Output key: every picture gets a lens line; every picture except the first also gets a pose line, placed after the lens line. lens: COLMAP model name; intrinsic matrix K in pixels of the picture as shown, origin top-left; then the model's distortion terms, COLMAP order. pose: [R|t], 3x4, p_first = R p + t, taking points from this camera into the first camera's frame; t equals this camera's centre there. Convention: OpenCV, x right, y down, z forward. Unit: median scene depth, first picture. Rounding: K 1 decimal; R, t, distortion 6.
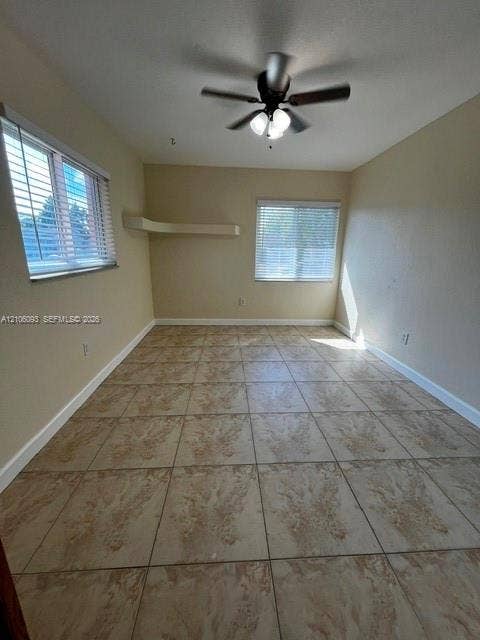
lens RADIAL K [[258.7, 0, 243.8], [0, 258.7, 322.2], [0, 0, 1]] dist [0.003977, -0.001000]
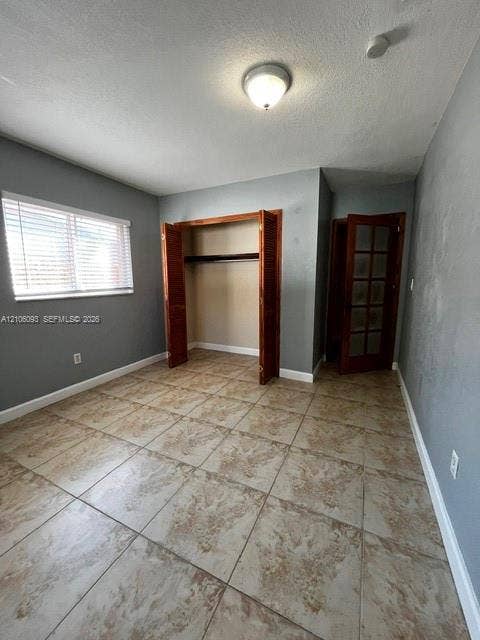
lens RADIAL K [[258.7, 0, 244.1], [0, 258.7, 320.2], [0, 0, 1]] dist [0.003977, -0.001000]
pose [[0.875672, 0.064382, -0.478596, 0.088467], [-0.120008, 0.988994, -0.086533, -0.000824], [0.467757, 0.133210, 0.873761, 0.004379]]
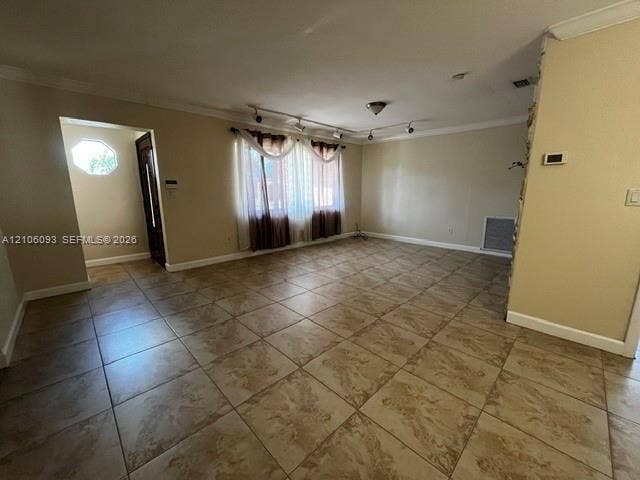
lens RADIAL K [[258.7, 0, 321.7], [0, 258.7, 238.5], [0, 0, 1]] dist [0.003977, -0.001000]
pose [[0.751992, -0.143392, 0.643387, -0.654796], [0.191956, 0.981387, -0.005636, 0.005367], [-0.630604, 0.127741, 0.765520, -0.032590]]
